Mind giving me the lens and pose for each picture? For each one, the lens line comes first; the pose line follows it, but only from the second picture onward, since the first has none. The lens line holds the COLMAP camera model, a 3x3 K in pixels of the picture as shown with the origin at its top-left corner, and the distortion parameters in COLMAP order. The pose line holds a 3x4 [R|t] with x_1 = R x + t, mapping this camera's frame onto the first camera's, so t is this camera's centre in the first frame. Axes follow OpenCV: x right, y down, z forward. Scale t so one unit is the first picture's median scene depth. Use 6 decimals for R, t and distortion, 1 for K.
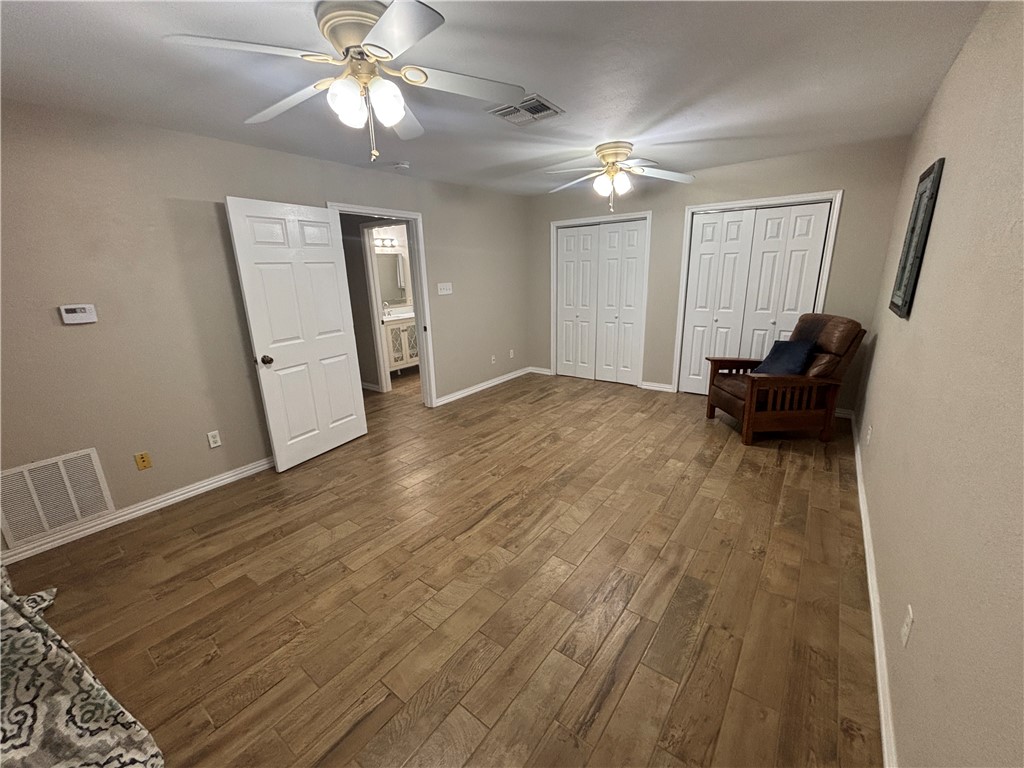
lens RADIAL K [[413.9, 0, 513.7], [0, 413.9, 384.8], [0, 0, 1]] dist [0.000808, -0.007272]
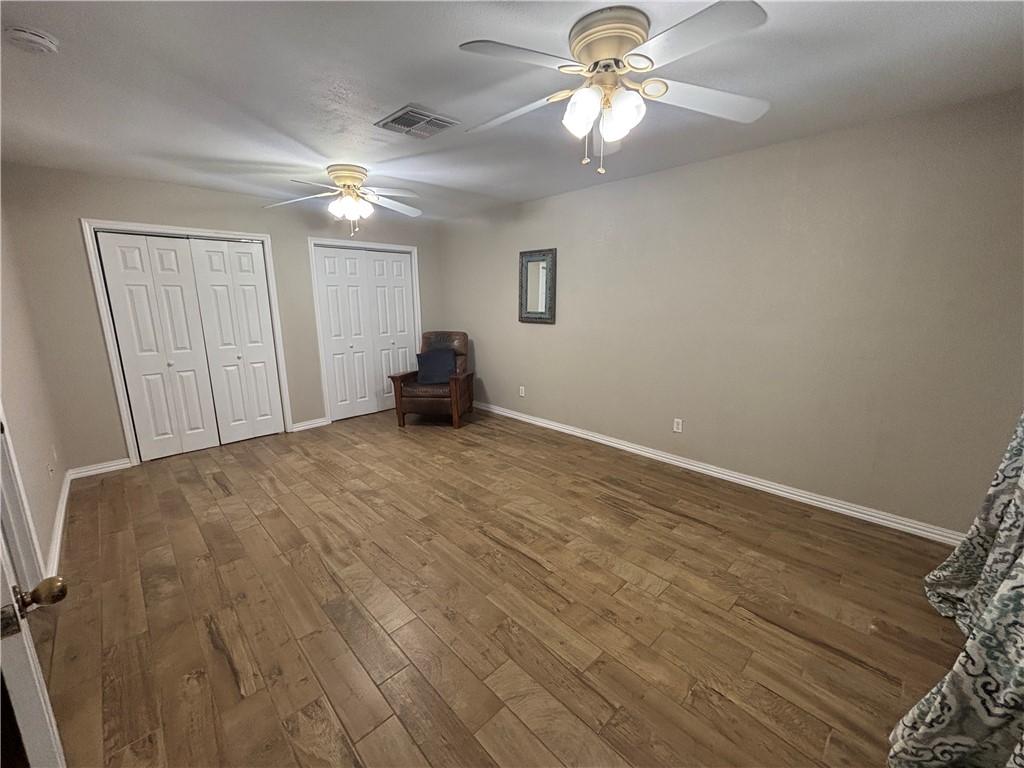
lens RADIAL K [[411.0, 0, 512.0], [0, 411.0, 384.0], [0, 0, 1]] dist [0.013710, -0.010823]
pose [[0.148408, -0.181052, 0.972211, -0.722477], [0.265225, 0.954369, 0.137243, -0.136736], [-0.952697, 0.237487, 0.189656, 0.585032]]
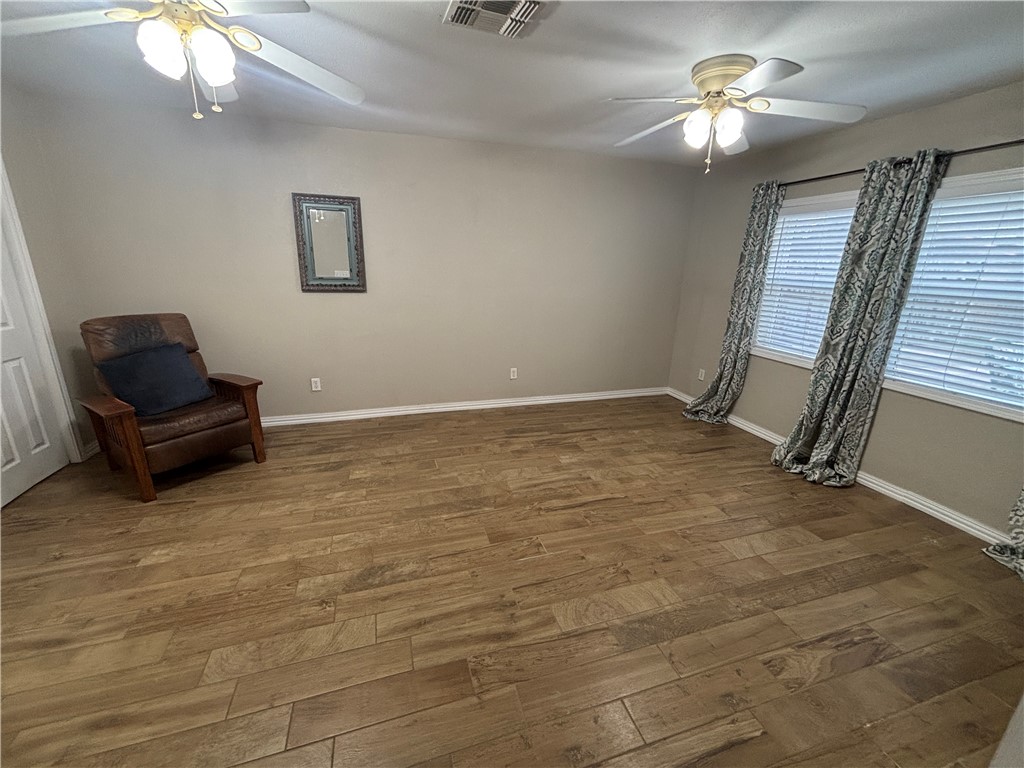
lens RADIAL K [[411.0, 0, 512.0], [0, 411.0, 384.0], [0, 0, 1]] dist [0.013710, -0.010823]
pose [[-0.814077, -0.154089, 0.559942, -0.345696], [0.152864, 0.873307, 0.462566, -0.339303], [-0.560277, 0.462159, -0.687385, 1.314187]]
